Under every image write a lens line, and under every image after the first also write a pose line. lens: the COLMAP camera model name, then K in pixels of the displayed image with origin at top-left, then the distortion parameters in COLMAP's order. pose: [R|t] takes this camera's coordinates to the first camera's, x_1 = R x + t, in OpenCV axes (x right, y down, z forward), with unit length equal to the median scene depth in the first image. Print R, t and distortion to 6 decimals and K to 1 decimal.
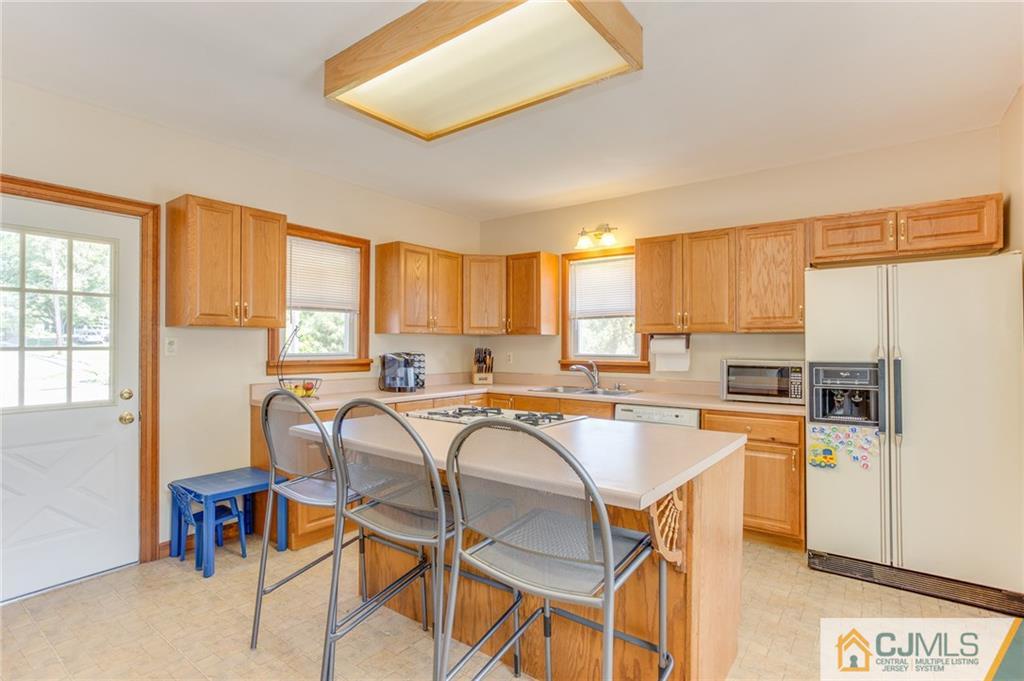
lens RADIAL K [[508.4, 0, 512.6], [0, 508.4, 337.1], [0, 0, 1]] dist [-0.050567, 0.029314]
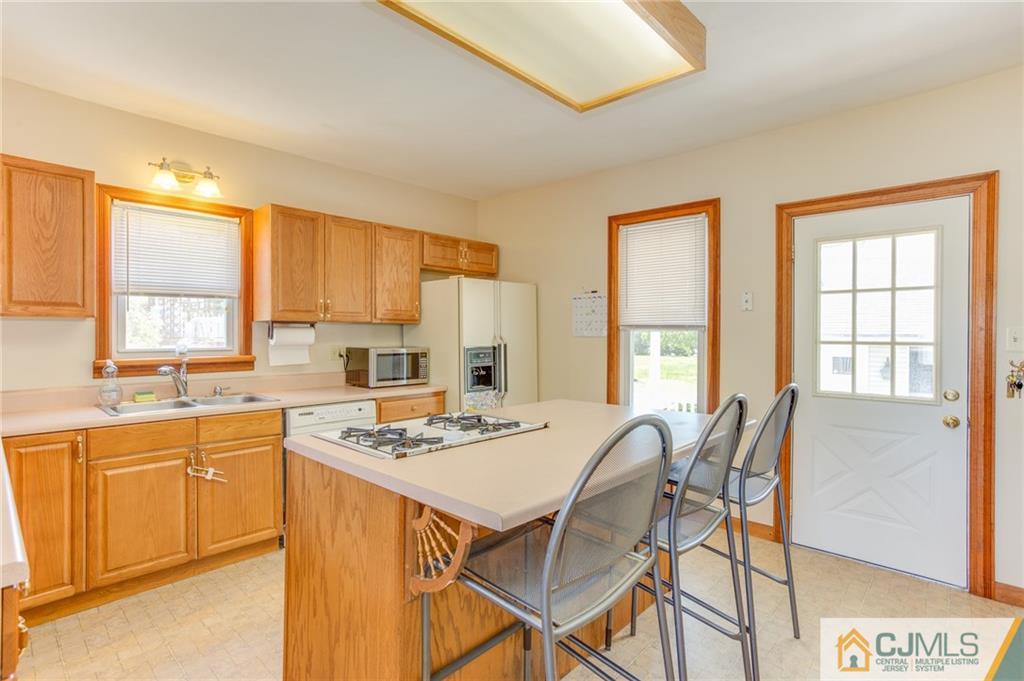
lens RADIAL K [[508.4, 0, 512.6], [0, 508.4, 337.1], [0, 0, 1]] dist [-0.050567, 0.029314]
pose [[0.106752, -0.003694, 0.994279, -0.582664], [-0.011598, 0.999920, 0.004960, 0.012134], [-0.994218, -0.012061, 0.106701, 0.608795]]
